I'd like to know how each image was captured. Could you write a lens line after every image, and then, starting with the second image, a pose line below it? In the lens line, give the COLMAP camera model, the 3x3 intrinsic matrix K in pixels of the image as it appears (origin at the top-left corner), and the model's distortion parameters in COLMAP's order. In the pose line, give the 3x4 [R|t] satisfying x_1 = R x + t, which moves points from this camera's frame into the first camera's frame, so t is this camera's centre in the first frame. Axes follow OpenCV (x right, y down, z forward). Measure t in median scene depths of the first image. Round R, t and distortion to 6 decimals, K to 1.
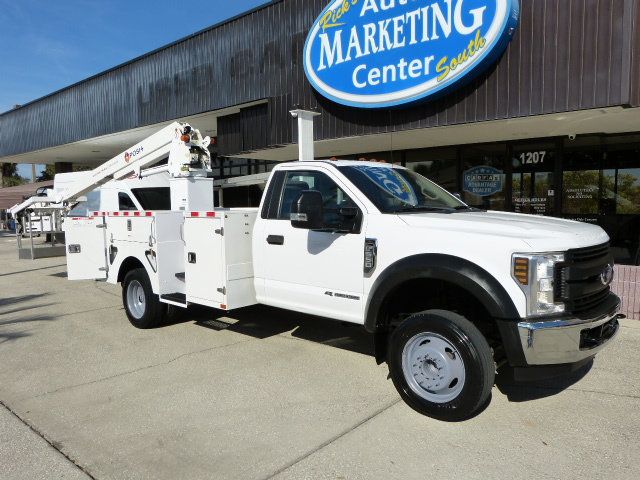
lens RADIAL K [[475.9, 0, 324.3], [0, 475.9, 245.8], [0, 0, 1]] dist [-0.038668, 0.023725]
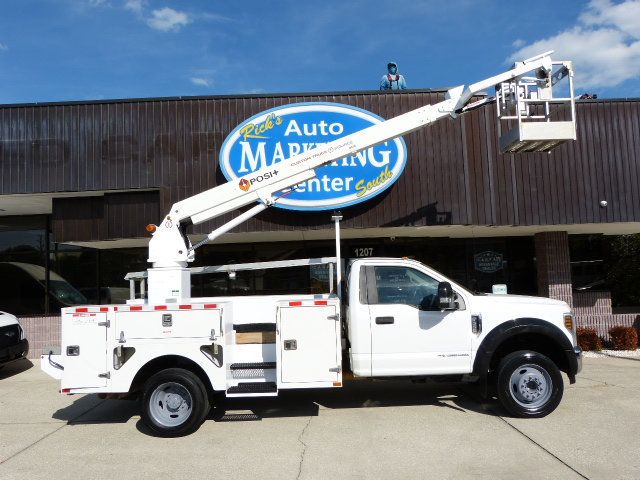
lens RADIAL K [[475.9, 0, 315.9], [0, 475.9, 245.1], [0, 0, 1]] dist [-0.038668, 0.023725]
pose [[0.769780, 0.029630, 0.637621, -0.728490], [0.083851, 0.985572, -0.147030, -0.026834], [-0.632778, 0.166646, 0.756189, 0.086863]]
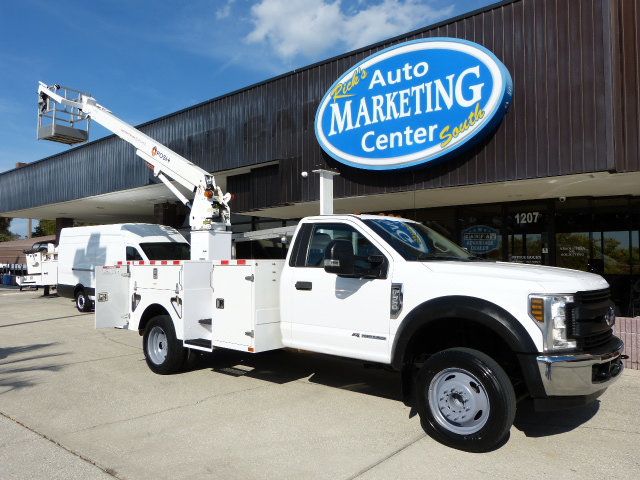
lens RADIAL K [[475.9, 0, 323.9], [0, 475.9, 245.5], [0, 0, 1]] dist [-0.038668, 0.023725]
pose [[0.999665, 0.013742, 0.021943, -0.056545], [-0.010823, 0.991713, -0.128016, 0.023715], [-0.023520, 0.127736, 0.991529, -0.059392]]
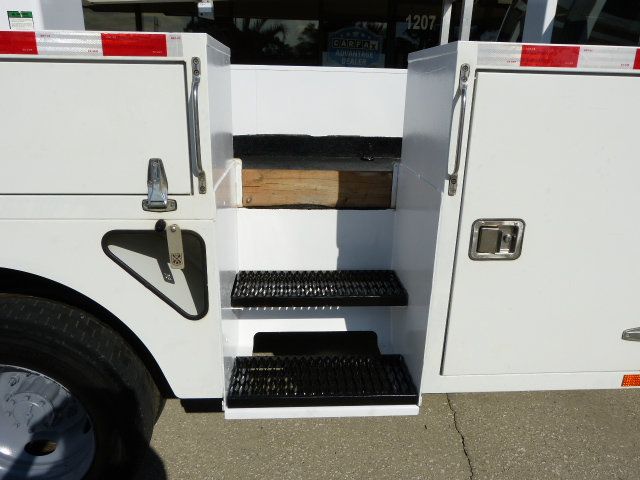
lens RADIAL K [[475.9, 0, 324.4], [0, 475.9, 241.0], [0, 0, 1]] dist [-0.038668, 0.023725]
pose [[0.703816, -0.192055, 0.683928, -0.406962], [0.034337, 0.970833, 0.237287, -0.029363], [-0.709552, -0.143522, 0.689882, 0.699766]]
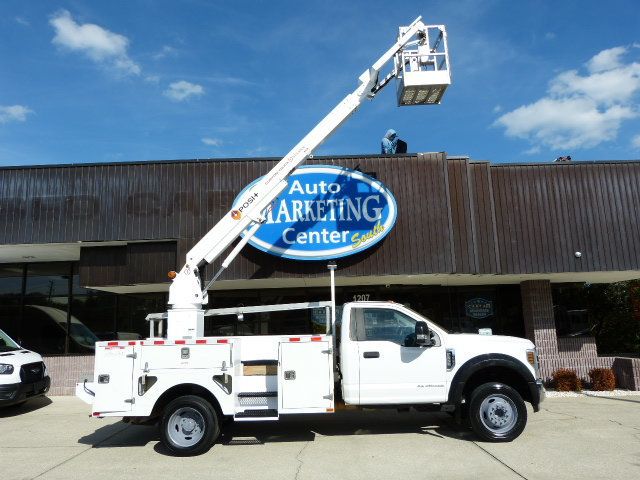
lens RADIAL K [[475.9, 0, 316.1], [0, 475.9, 239.6], [0, 0, 1]] dist [-0.038668, 0.023725]
pose [[0.777067, 0.105265, 0.620553, -0.818798], [0.075946, 0.963031, -0.258462, 0.007585], [-0.624819, 0.247971, 0.740346, -0.049217]]
